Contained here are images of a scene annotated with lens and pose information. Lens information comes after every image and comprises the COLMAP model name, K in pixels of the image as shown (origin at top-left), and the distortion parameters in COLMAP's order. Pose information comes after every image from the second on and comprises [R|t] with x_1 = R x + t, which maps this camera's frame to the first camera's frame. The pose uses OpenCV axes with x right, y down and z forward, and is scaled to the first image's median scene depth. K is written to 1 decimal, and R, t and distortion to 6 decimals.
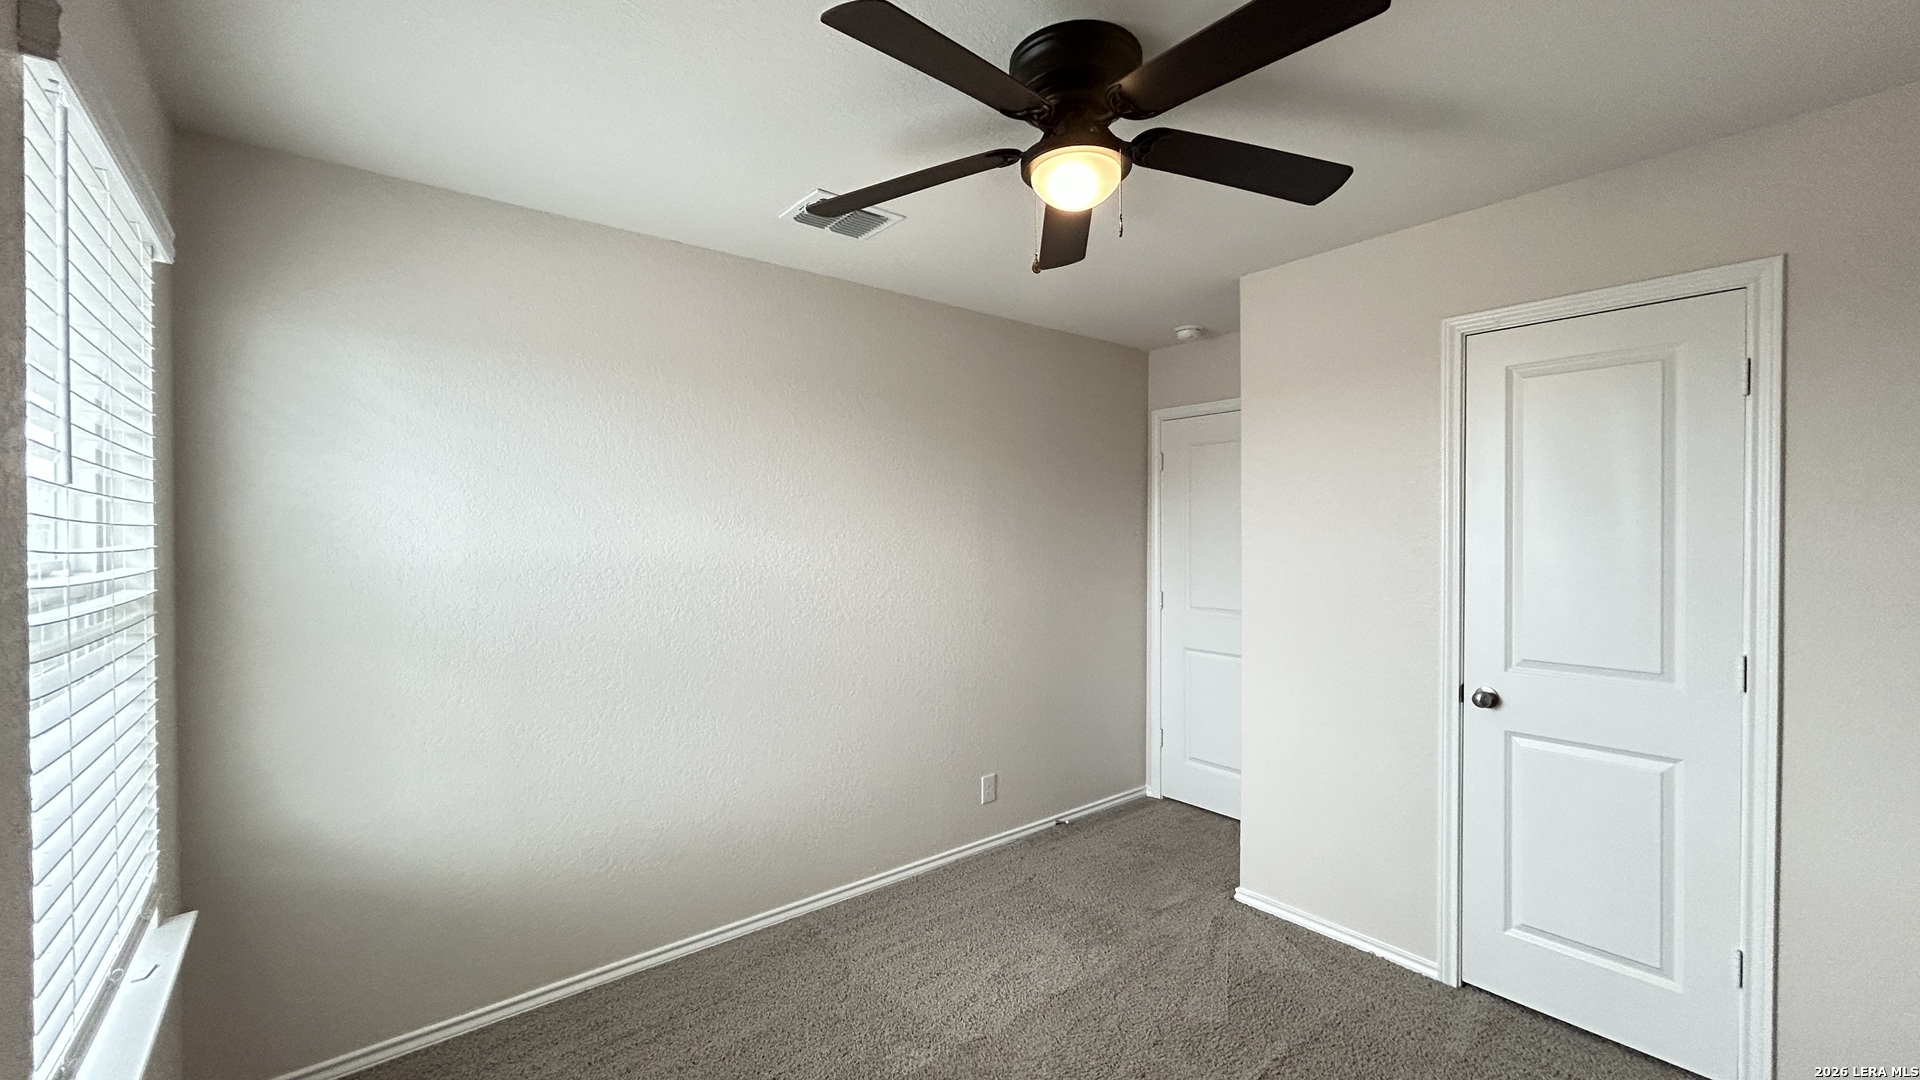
lens RADIAL K [[760.2, 0, 961.0], [0, 760.2, 546.3], [0, 0, 1]] dist [0.002826, 0.000447]
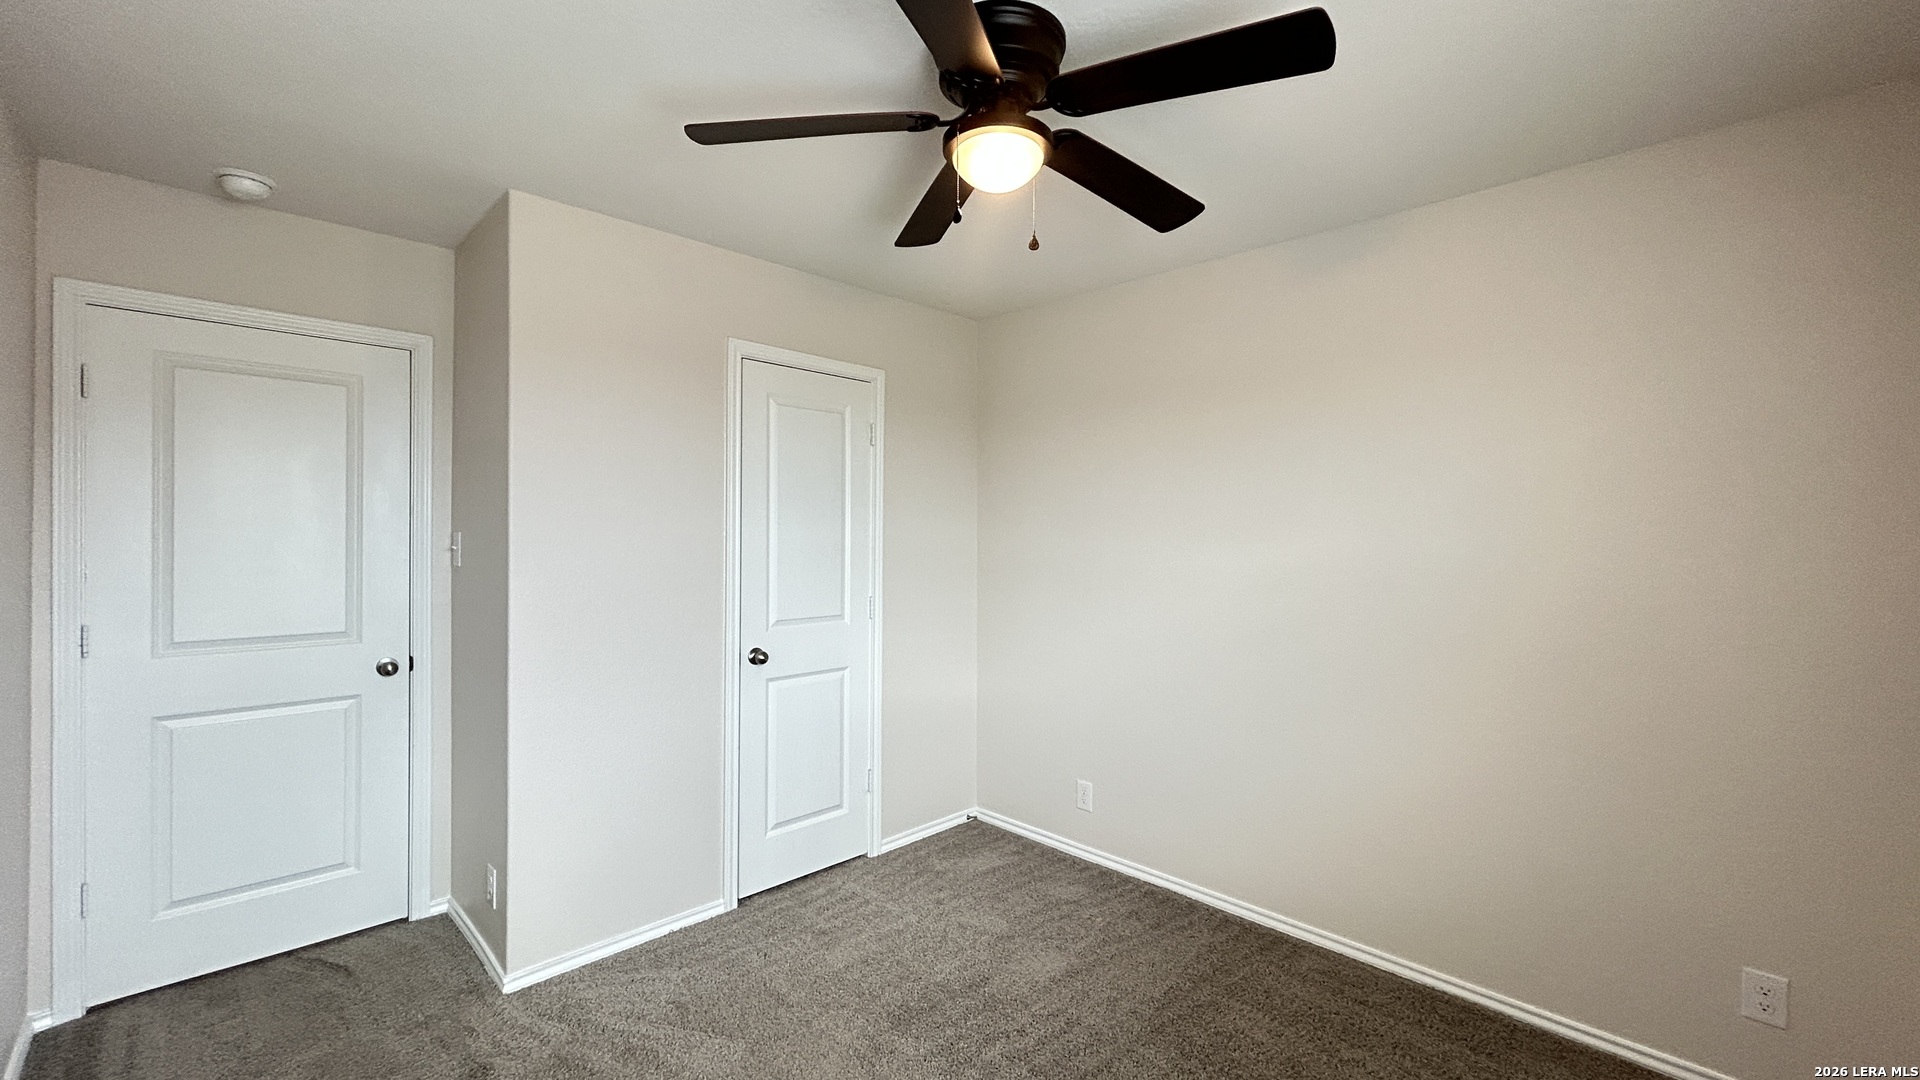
lens RADIAL K [[775.2, 0, 967.4], [0, 775.2, 536.3], [0, 0, 1]] dist [0.000378, 0.000127]
pose [[-0.097833, -0.003034, 0.995198, -0.565670], [0.009205, 0.999950, 0.003953, 0.002817], [-0.995160, 0.009547, -0.097800, 0.741645]]
